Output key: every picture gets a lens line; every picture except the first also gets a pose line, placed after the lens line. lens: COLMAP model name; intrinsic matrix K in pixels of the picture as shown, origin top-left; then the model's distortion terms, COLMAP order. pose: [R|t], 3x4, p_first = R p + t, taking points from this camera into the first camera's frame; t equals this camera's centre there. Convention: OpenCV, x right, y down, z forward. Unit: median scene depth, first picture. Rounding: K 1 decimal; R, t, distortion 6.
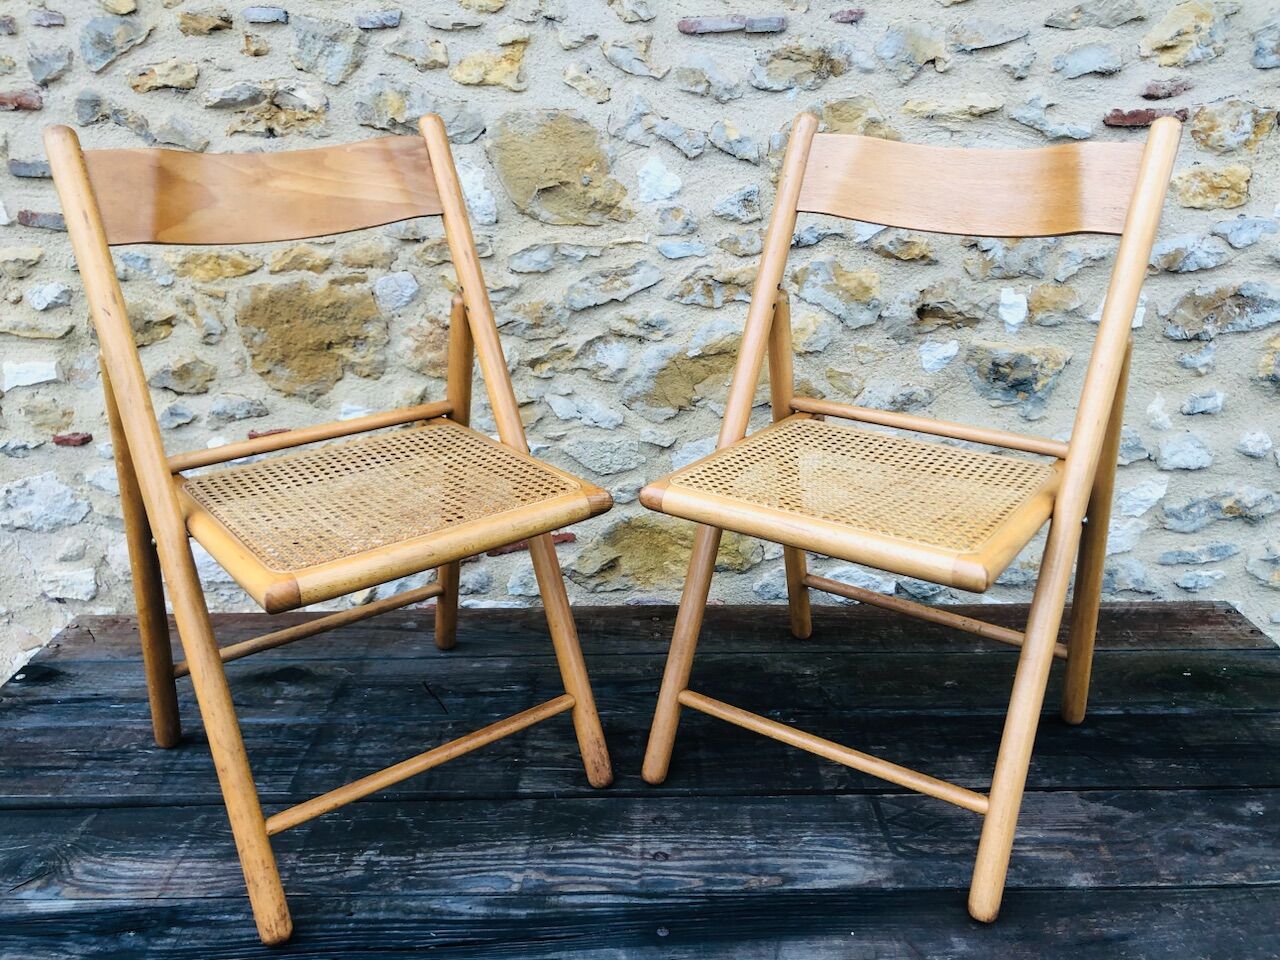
lens RADIAL K [[1059.4, 0, 640.7], [0, 1059.4, 475.5], [0, 0, 1]] dist [0.018740, -0.014323]
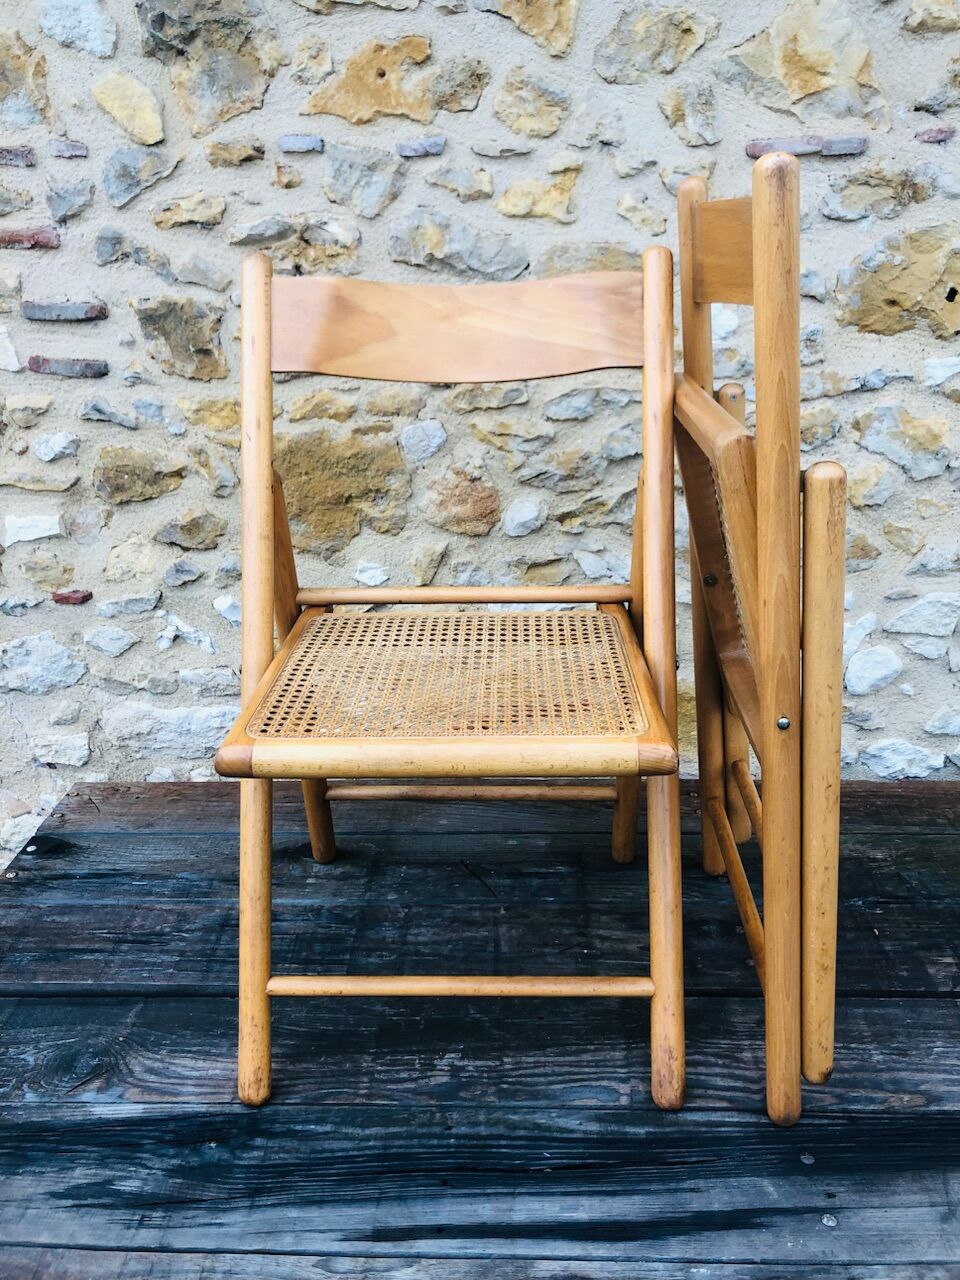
lens RADIAL K [[1059.4, 0, 468.2], [0, 1059.4, 631.4], [0, 0, 1]] dist [0.018740, -0.014323]
pose [[0.999335, 0.005260, -0.036077, -0.158364], [-0.005289, 0.999986, -0.000724, -0.005123], [0.036073, 0.000915, 0.999349, 0.070237]]
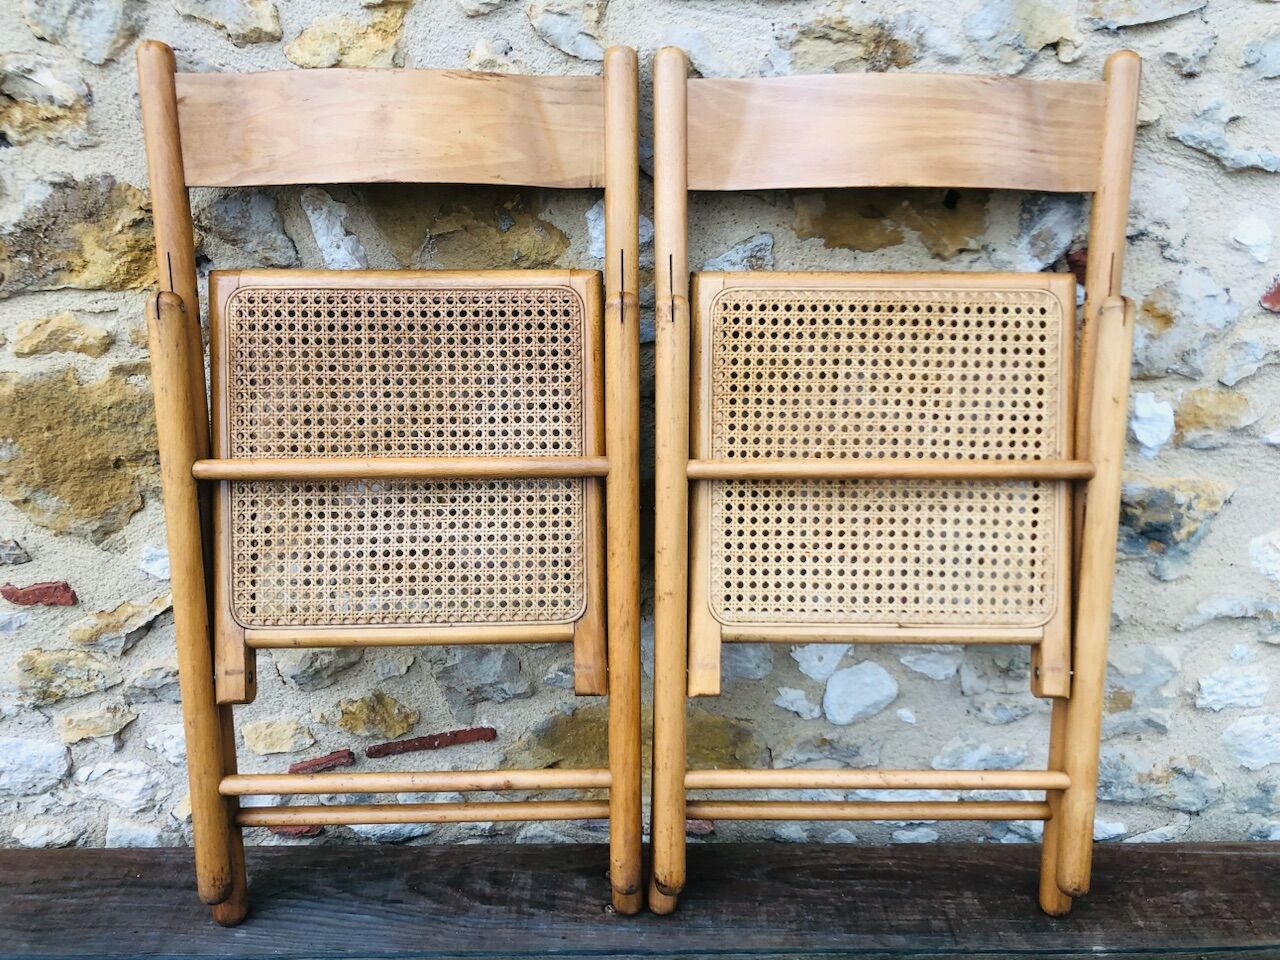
lens RADIAL K [[1059.4, 0, 646.1], [0, 1059.4, 474.1], [0, 0, 1]] dist [0.018740, -0.014323]
pose [[0.999786, 0.012205, 0.016708, 0.024158], [-0.012420, 0.999841, 0.012815, -0.133190], [-0.016549, -0.013020, 0.999778, 0.349659]]
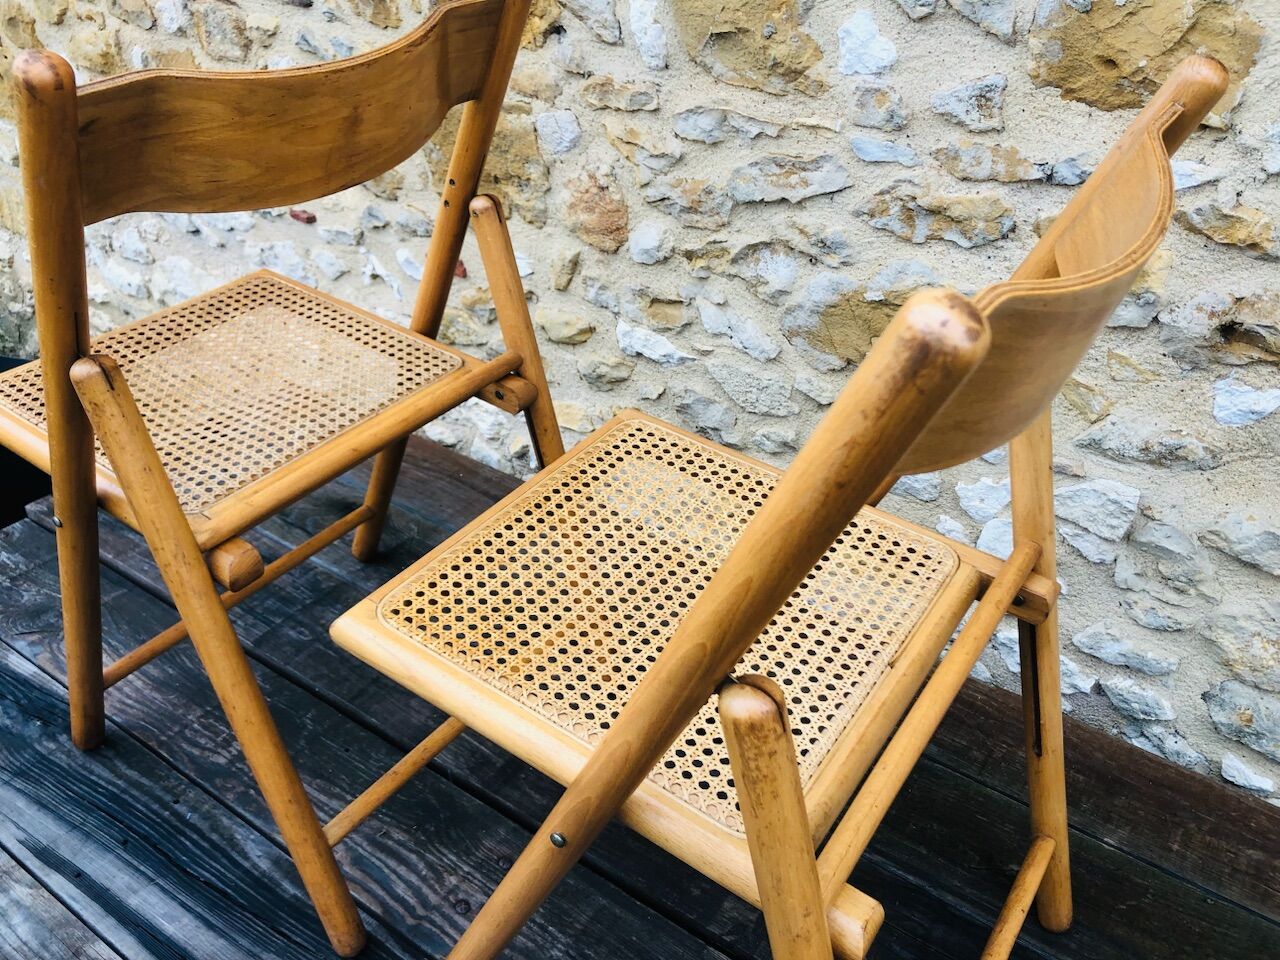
lens RADIAL K [[1059.4, 0, 636.3], [0, 1059.4, 477.3], [0, 0, 1]] dist [0.018740, -0.014323]
pose [[0.819825, 0.342320, -0.459026, 0.303376], [-0.229139, 0.930772, 0.284883, -0.176605], [0.524770, -0.128374, 0.841509, 0.299057]]
